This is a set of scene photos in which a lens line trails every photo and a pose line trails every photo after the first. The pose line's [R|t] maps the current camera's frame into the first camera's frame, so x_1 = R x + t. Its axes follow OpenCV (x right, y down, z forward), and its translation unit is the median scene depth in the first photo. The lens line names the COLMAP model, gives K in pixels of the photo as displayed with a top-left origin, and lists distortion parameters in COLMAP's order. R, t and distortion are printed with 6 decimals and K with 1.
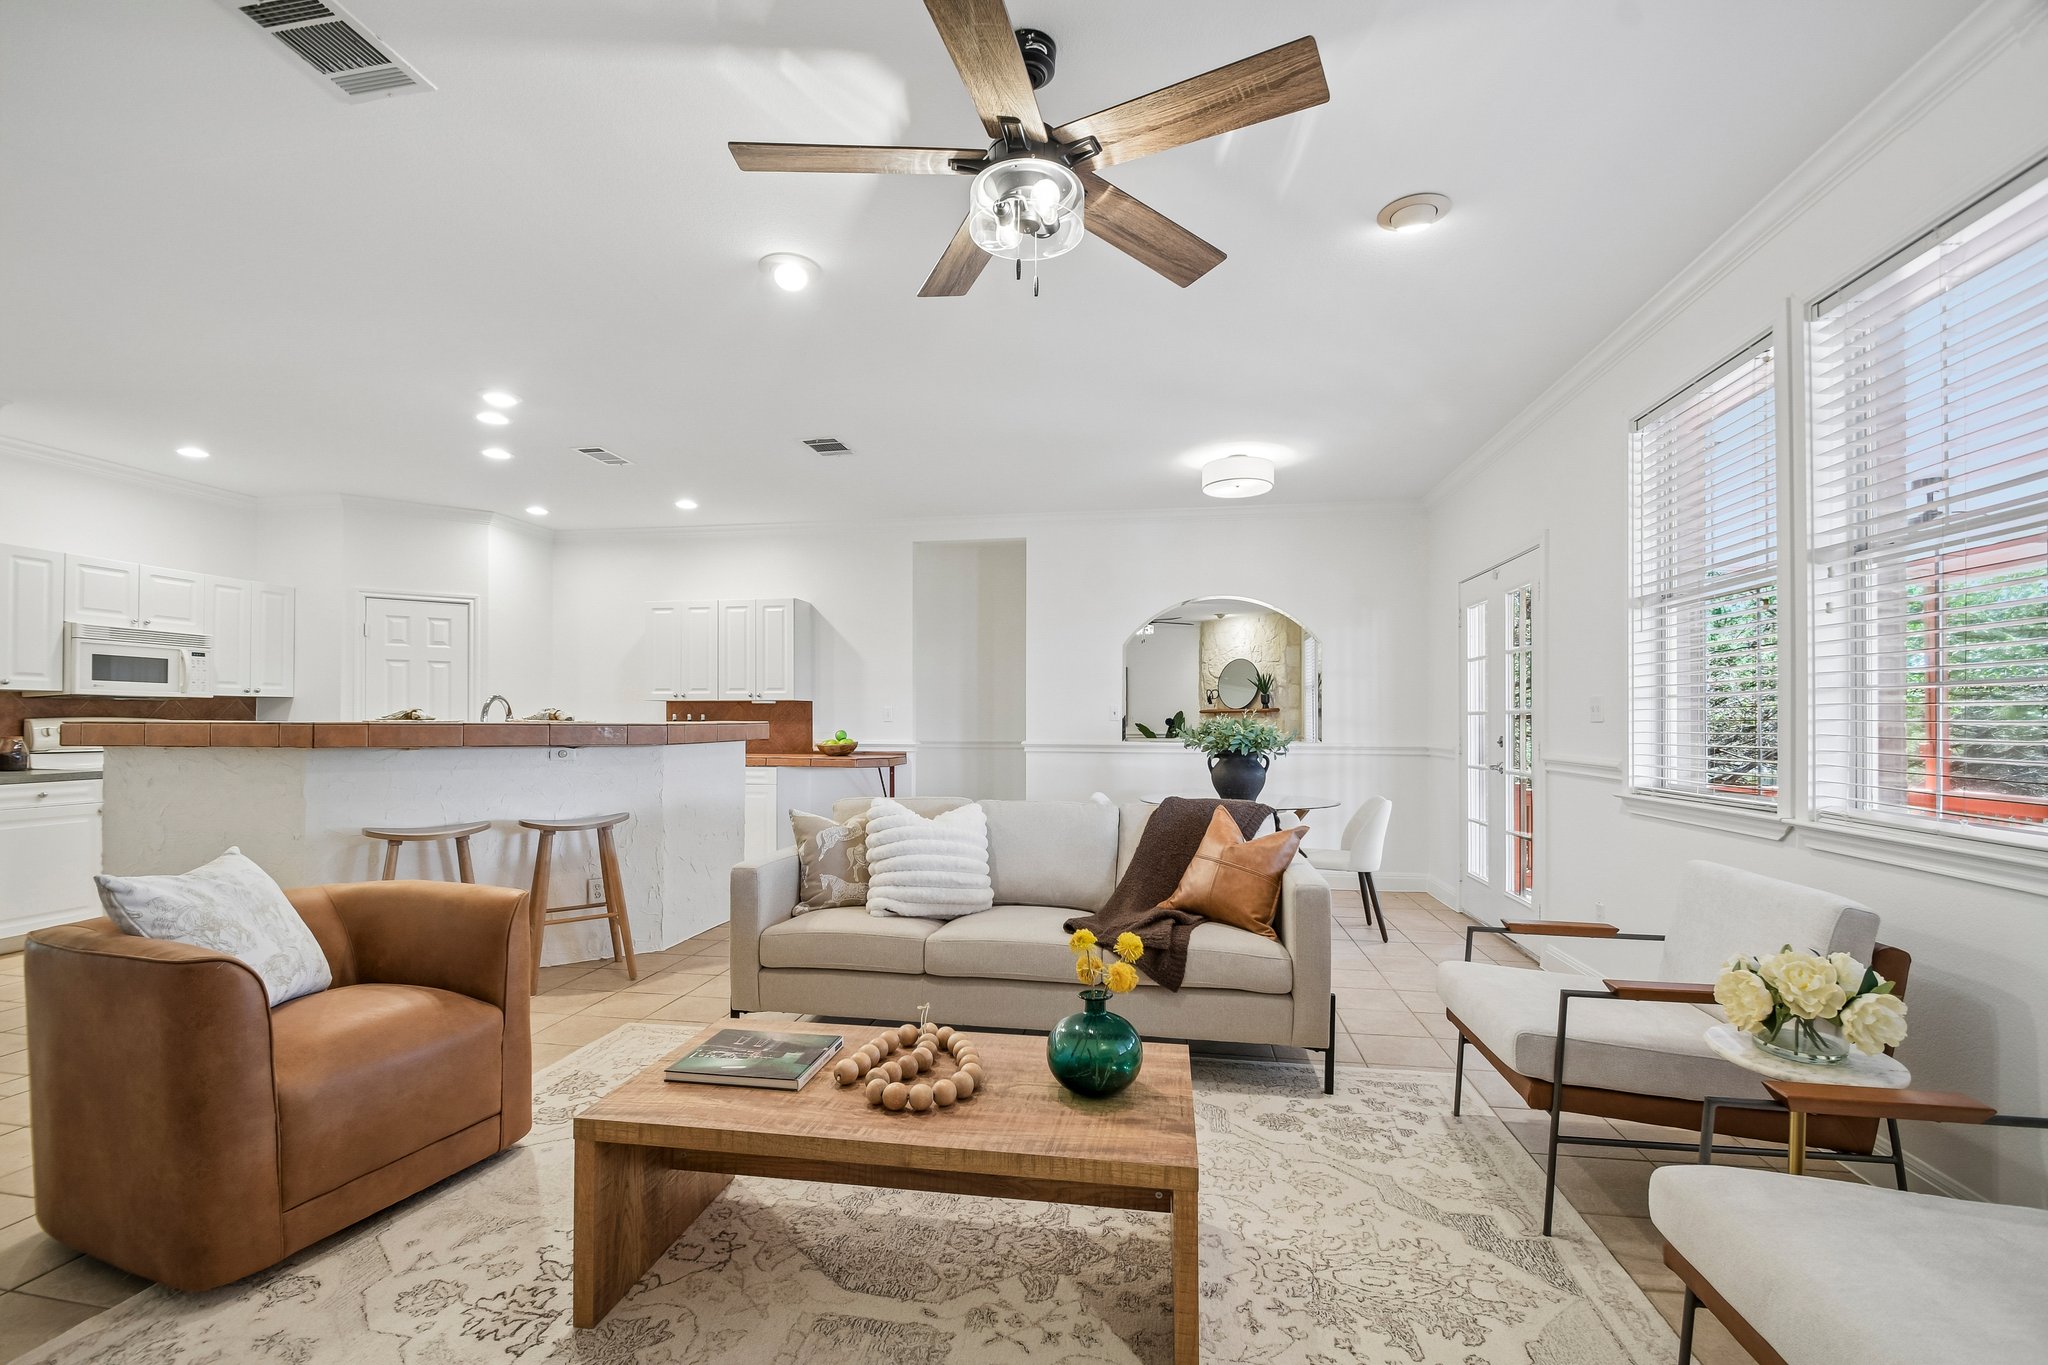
lens RADIAL K [[904.8, 0, 1011.9], [0, 904.8, 707.5], [0, 0, 1]] dist [-0.004464, -0.005544]
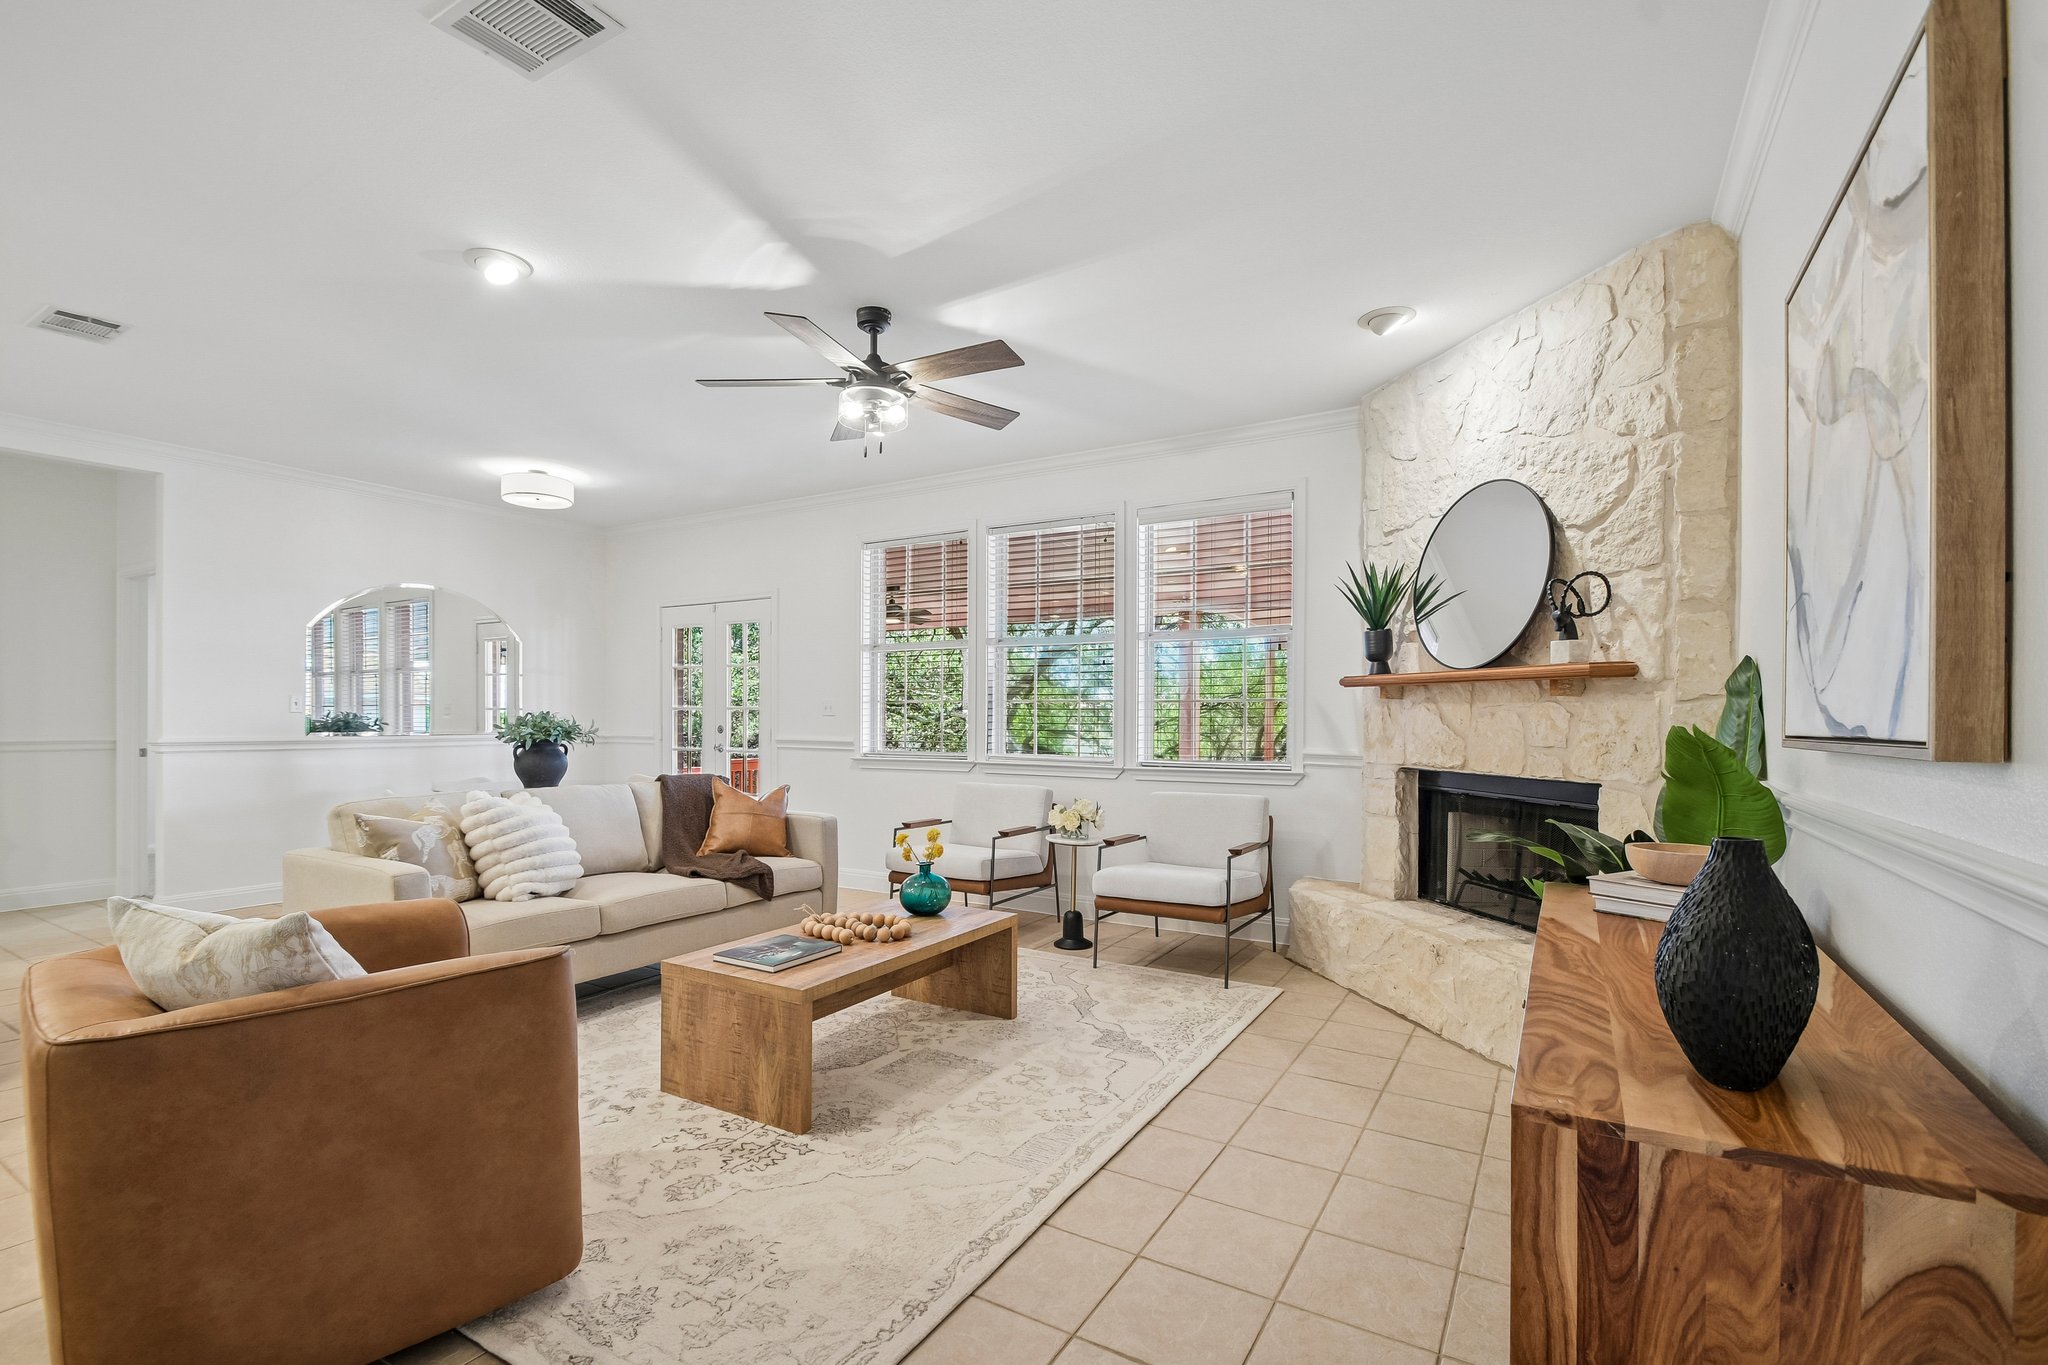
lens RADIAL K [[904.8, 0, 1032.0], [0, 904.8, 703.2], [0, 0, 1]] dist [-0.004464, -0.005544]
pose [[0.359724, 0.013643, 0.932959, -1.116972], [-0.019242, 0.999789, -0.007201, -0.002716], [-0.932860, -0.015361, 0.359910, 0.090830]]
